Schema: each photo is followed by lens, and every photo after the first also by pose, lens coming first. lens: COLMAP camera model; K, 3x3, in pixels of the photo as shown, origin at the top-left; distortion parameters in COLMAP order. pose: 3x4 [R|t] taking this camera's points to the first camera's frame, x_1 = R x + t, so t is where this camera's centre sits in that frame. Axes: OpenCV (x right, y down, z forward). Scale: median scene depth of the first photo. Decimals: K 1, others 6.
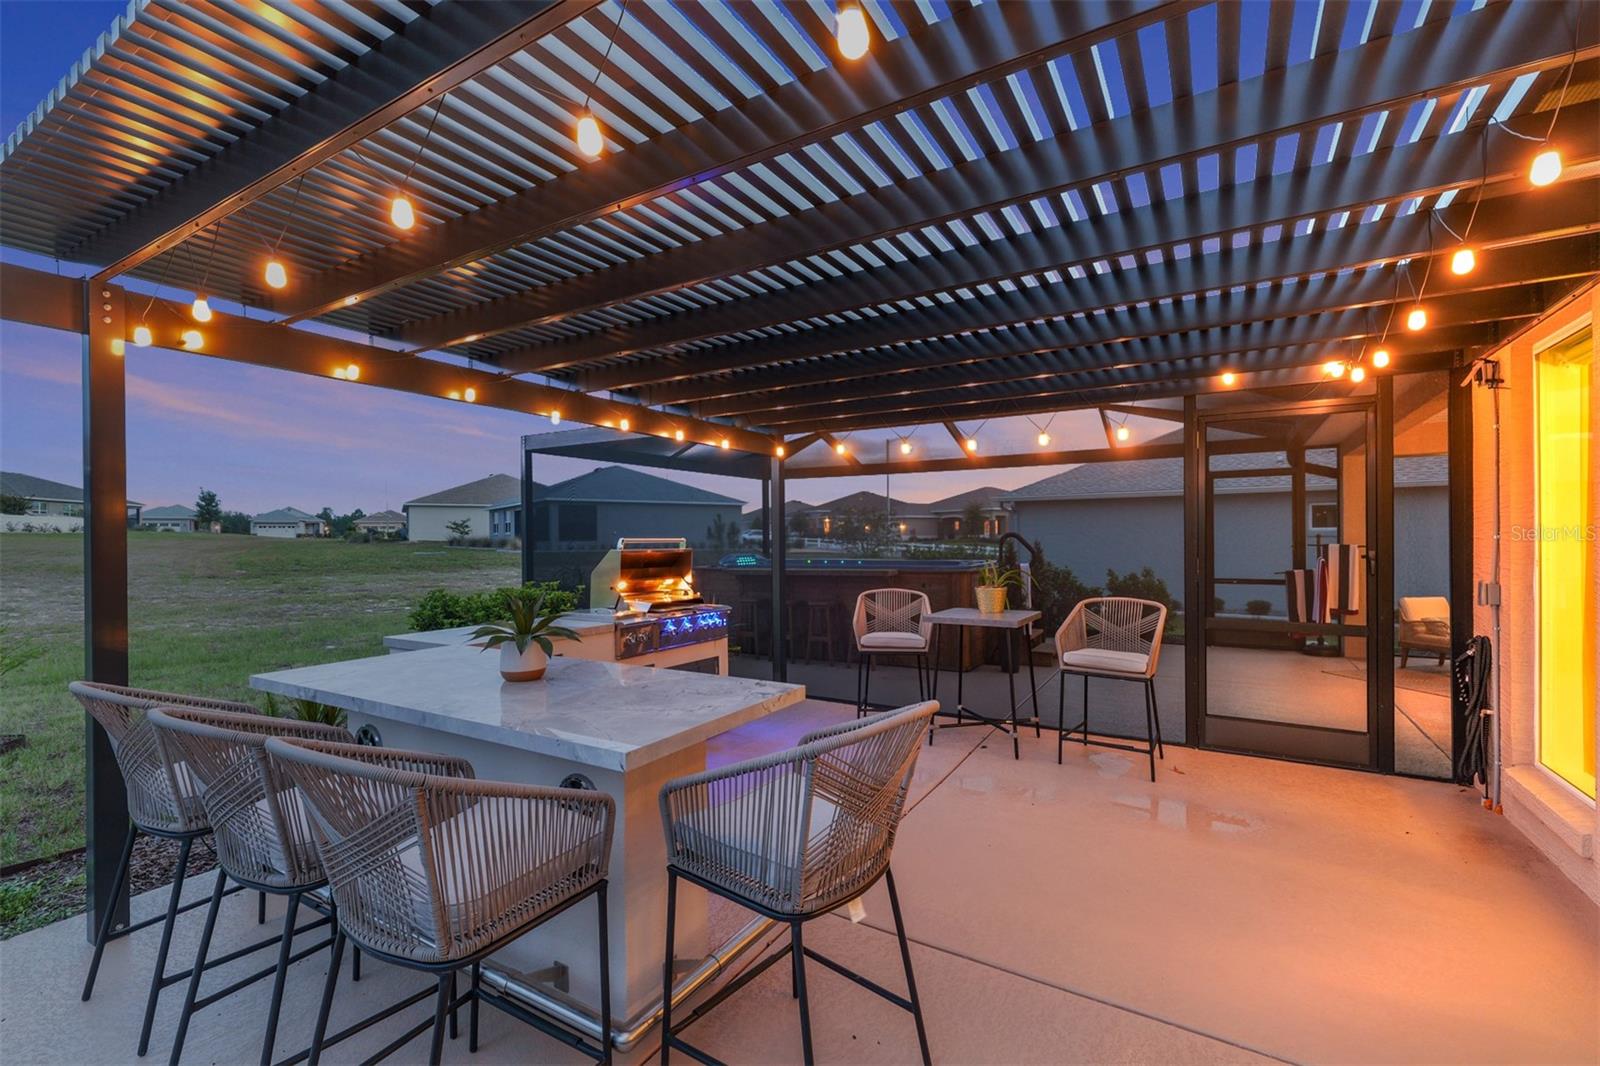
lens RADIAL K [[688.6, 0, 800.0], [0, 688.6, 533.0], [0, 0, 1]] dist [-0.002118, -0.000208]
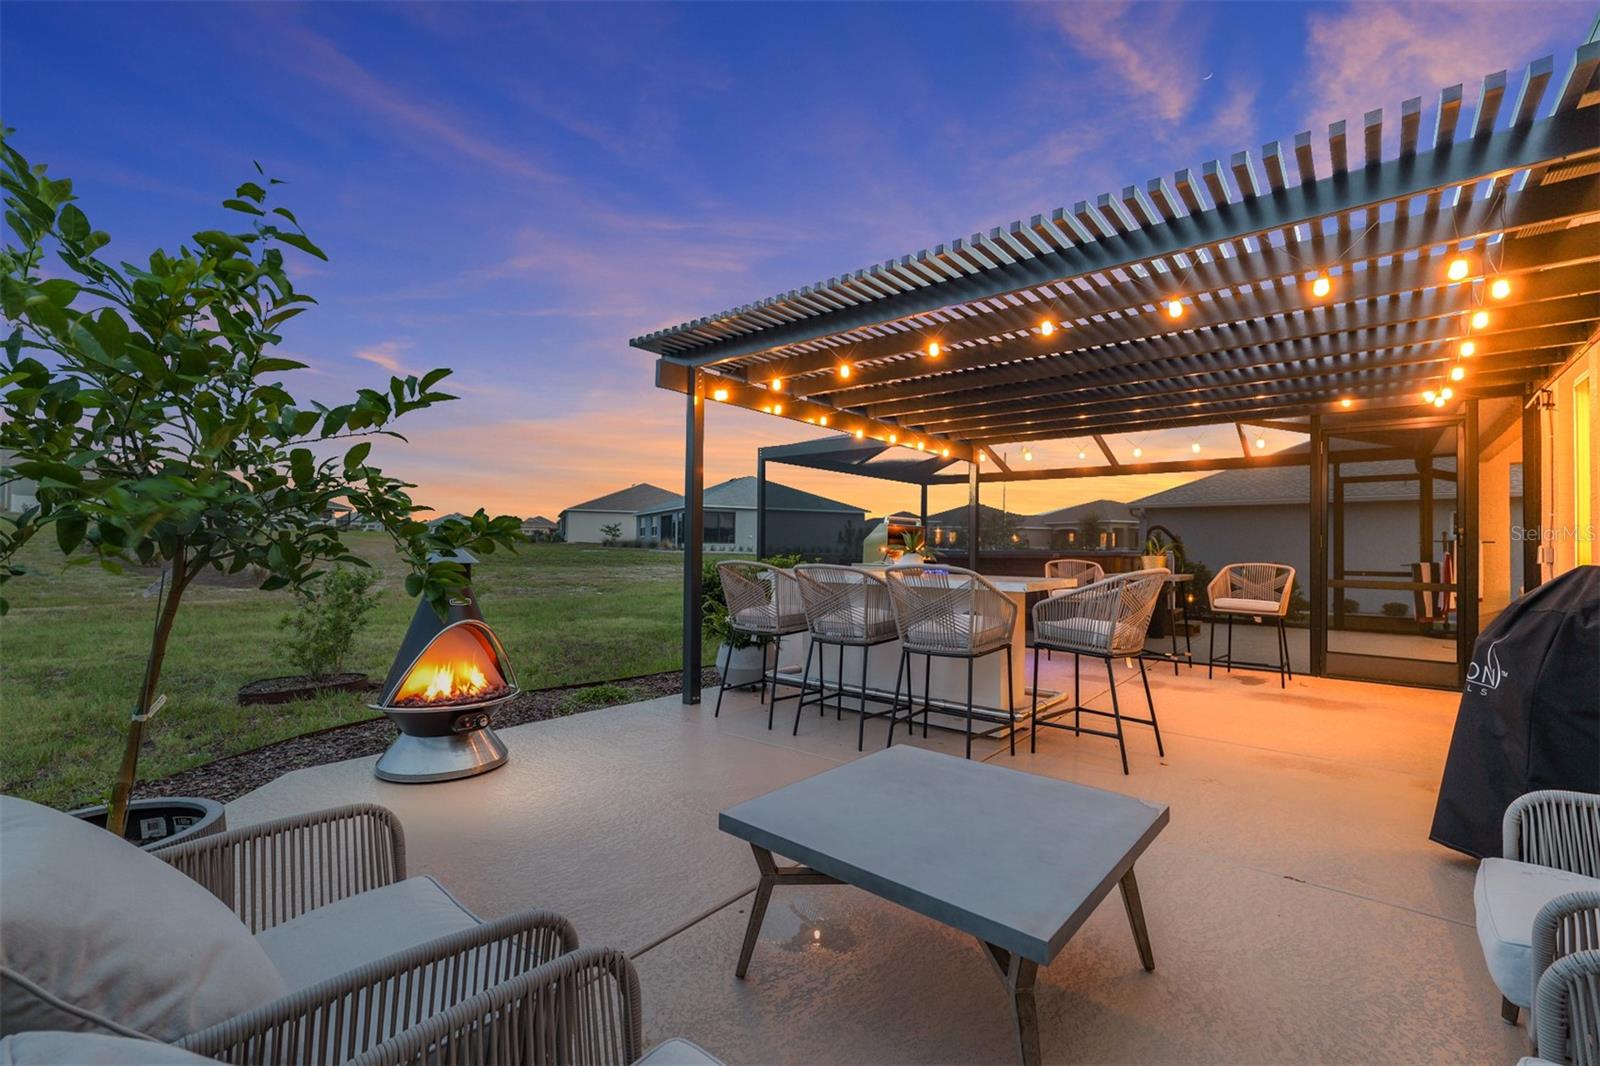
lens RADIAL K [[669.4, 0, 800.0], [0, 669.4, 533.0], [0, 0, 1]] dist [-0.000149, 0.000105]
pose [[0.988176, 0.016773, -0.152406, -0.128383], [-0.019282, 0.999702, -0.014996, 0.039573], [0.152109, 0.017758, 0.988204, -0.250703]]
